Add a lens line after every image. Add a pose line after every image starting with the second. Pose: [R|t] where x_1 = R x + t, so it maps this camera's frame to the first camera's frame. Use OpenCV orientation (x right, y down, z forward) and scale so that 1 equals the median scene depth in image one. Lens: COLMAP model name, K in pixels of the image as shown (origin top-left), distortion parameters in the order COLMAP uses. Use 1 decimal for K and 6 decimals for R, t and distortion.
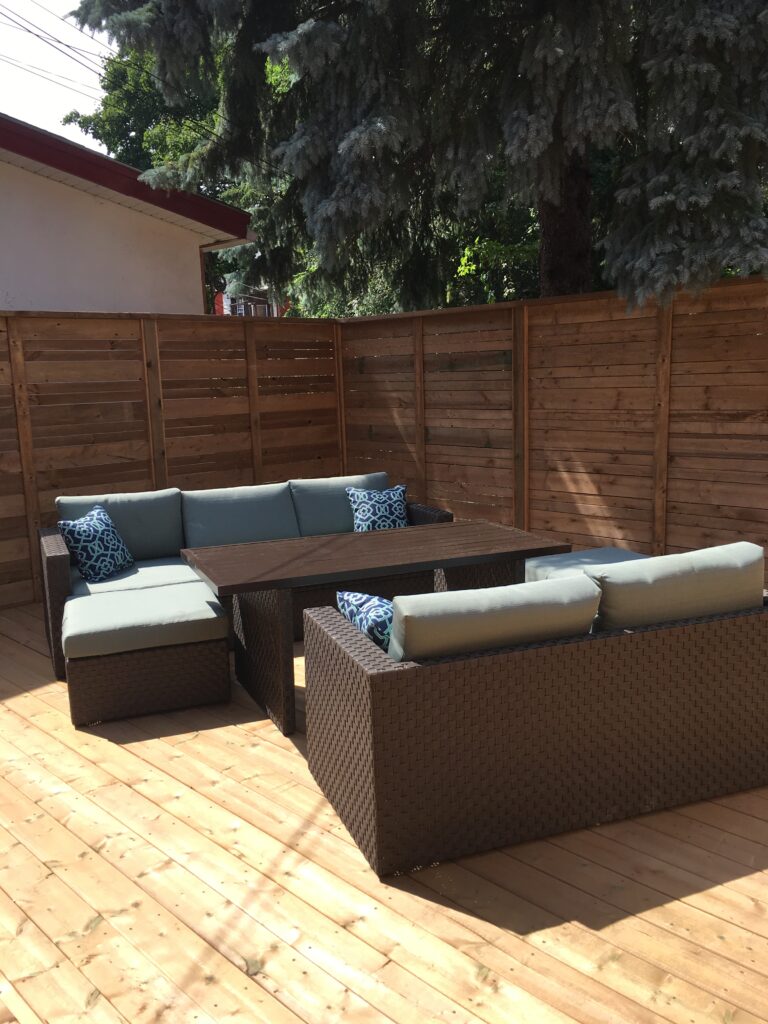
lens RADIAL K [[911.2, 0, 384.0], [0, 911.2, 512.0], [0, 0, 1]] dist [0.088030, -0.119656]
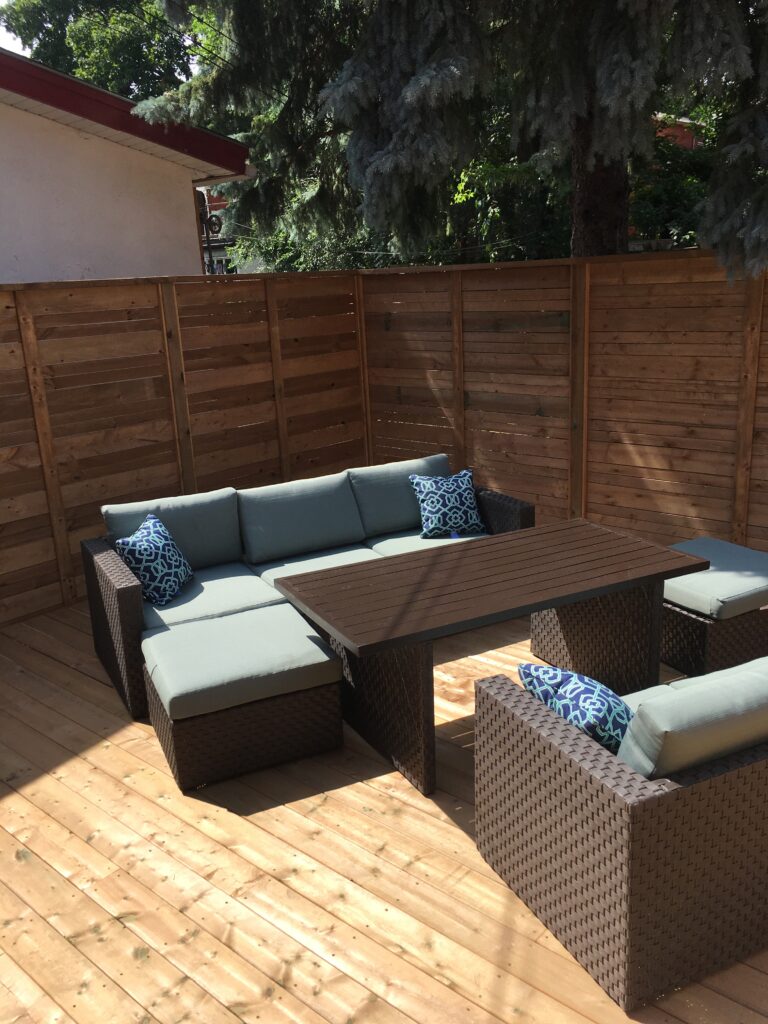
lens RADIAL K [[911.2, 0, 384.0], [0, 911.2, 512.0], [0, 0, 1]] dist [0.088030, -0.119656]
pose [[0.996611, -0.036243, 0.073844, -0.133115], [0.028436, 0.994154, 0.104161, -0.084662], [-0.077187, -0.101709, 0.991815, 0.085237]]
